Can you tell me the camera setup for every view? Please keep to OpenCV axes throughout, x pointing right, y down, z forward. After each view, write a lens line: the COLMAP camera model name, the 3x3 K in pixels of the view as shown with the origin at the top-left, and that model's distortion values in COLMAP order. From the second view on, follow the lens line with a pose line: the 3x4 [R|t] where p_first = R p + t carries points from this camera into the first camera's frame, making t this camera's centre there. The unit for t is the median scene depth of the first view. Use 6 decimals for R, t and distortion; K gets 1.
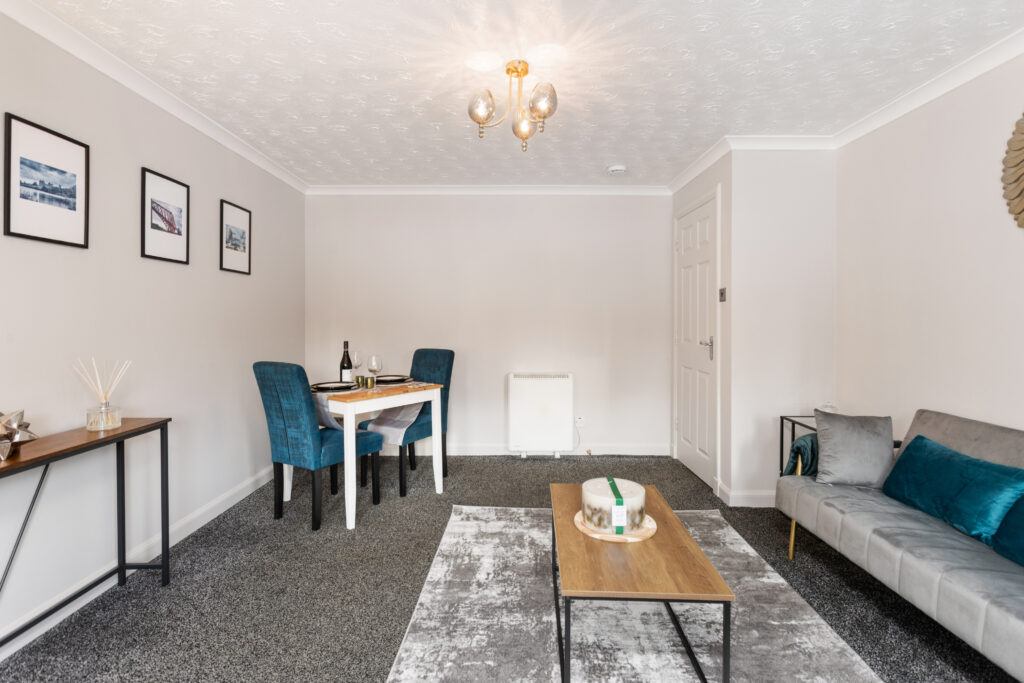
lens RADIAL K [[487.0, 0, 510.4], [0, 487.0, 325.3], [0, 0, 1]] dist [-0.002355, 0.001631]
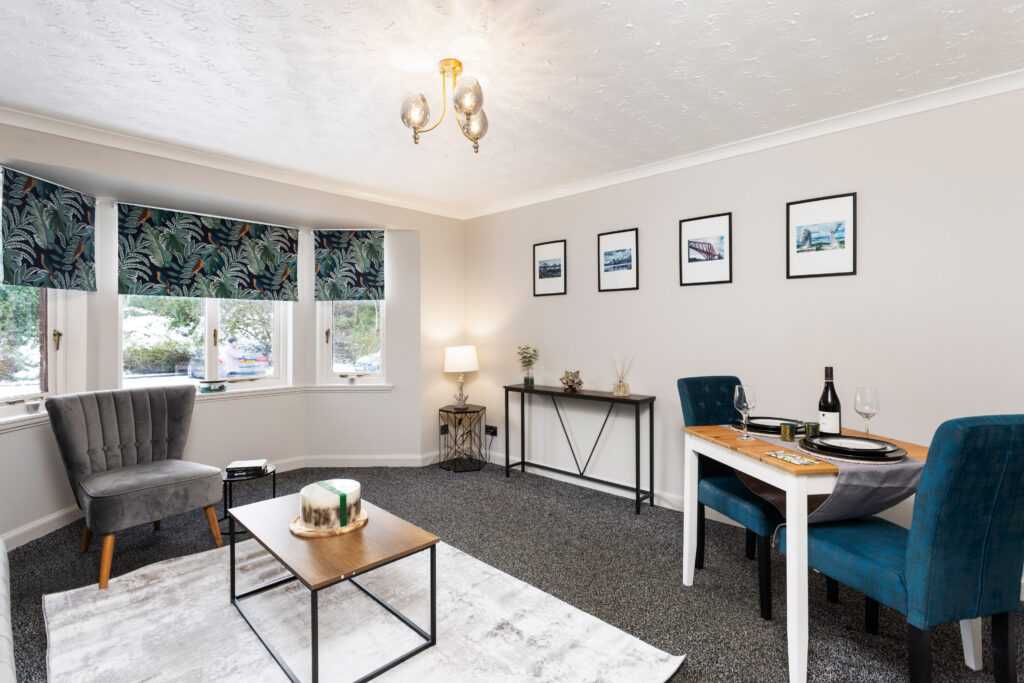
lens RADIAL K [[487.0, 0, 510.4], [0, 487.0, 325.3], [0, 0, 1]] dist [-0.002355, 0.001631]
pose [[-0.690713, -0.019105, -0.722876, 0.628612], [-0.017818, 0.999797, -0.009399, -0.011351], [0.722909, 0.006388, -0.690914, 1.824826]]
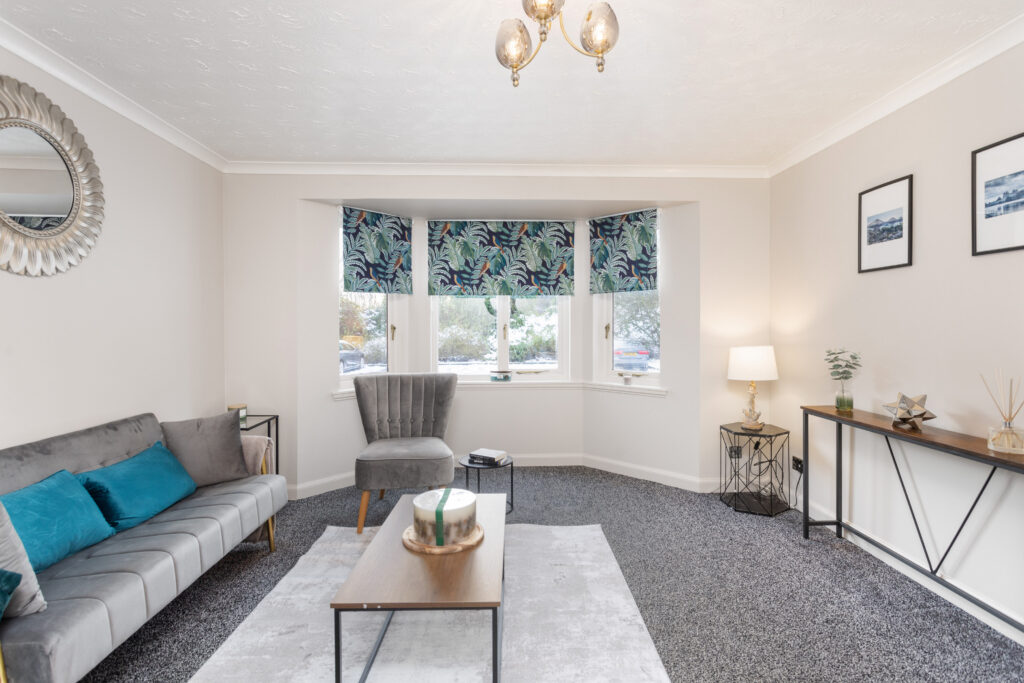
lens RADIAL K [[494.7, 0, 511.9], [0, 494.7, 331.1], [0, 0, 1]] dist [-0.001724, 0.001380]
pose [[-0.999143, -0.011770, -0.039672, 0.091676], [-0.012834, 0.999562, 0.026675, -0.020006], [0.039341, 0.027162, -0.998857, 1.791920]]
